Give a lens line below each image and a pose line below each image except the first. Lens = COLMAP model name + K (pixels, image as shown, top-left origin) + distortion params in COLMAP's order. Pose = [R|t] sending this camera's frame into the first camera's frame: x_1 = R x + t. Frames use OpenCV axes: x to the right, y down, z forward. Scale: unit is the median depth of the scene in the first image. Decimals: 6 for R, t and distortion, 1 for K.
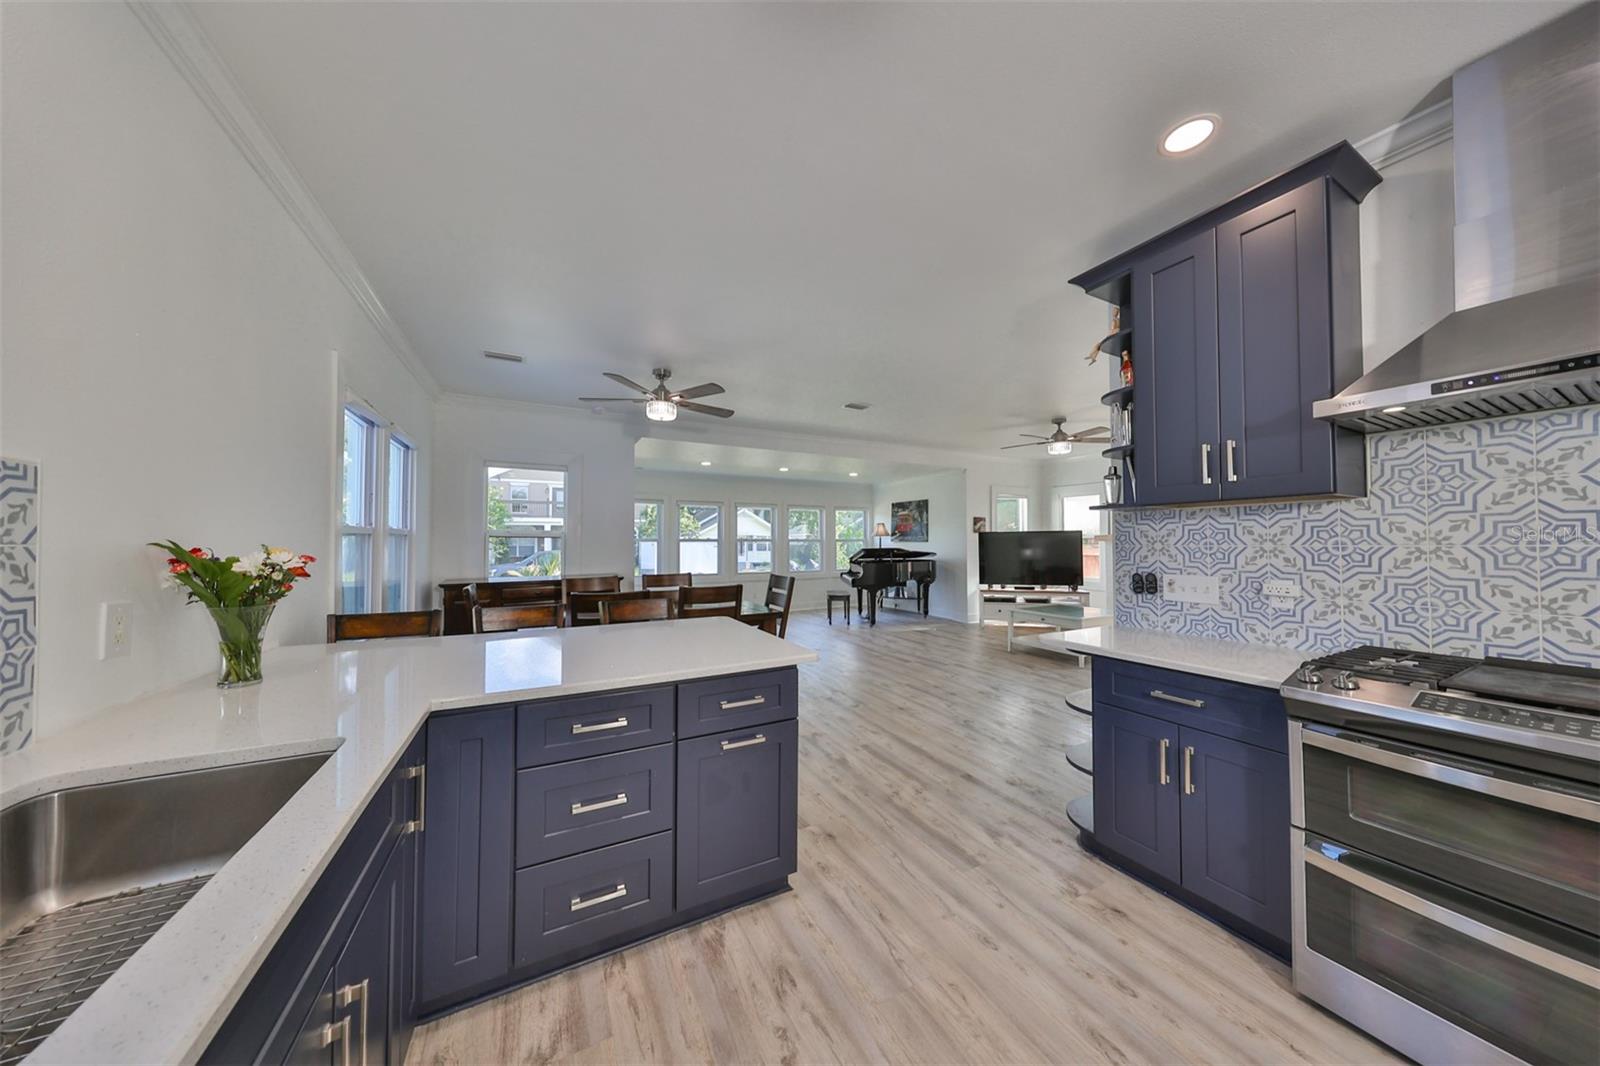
lens RADIAL K [[487.9, 0, 798.6], [0, 487.9, 537.4], [0, 0, 1]] dist [-0.002899, -0.000002]
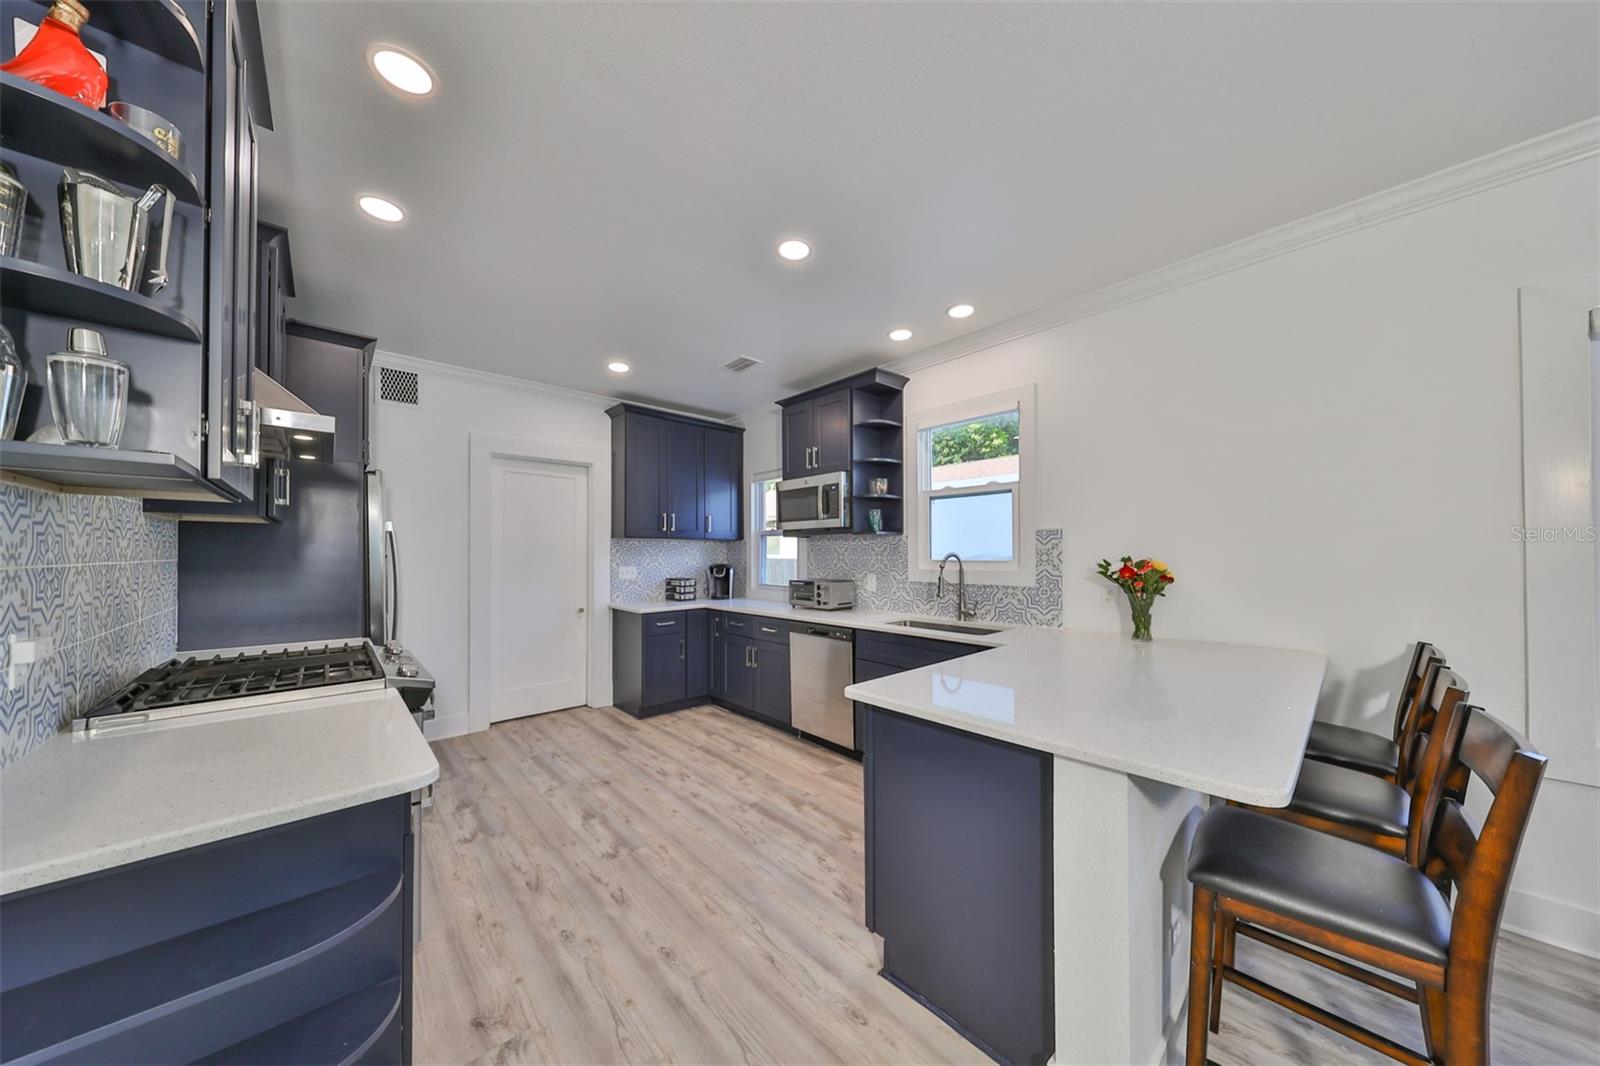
lens RADIAL K [[507.7, 0, 801.1], [0, 507.7, 550.4], [0, 0, 1]] dist [-0.000148, -0.000007]
pose [[-0.965335, -0.000678, -0.261012, 0.260377], [0.005561, 0.999716, -0.023164, 0.014830], [0.260953, -0.023813, -0.965058, 1.386862]]
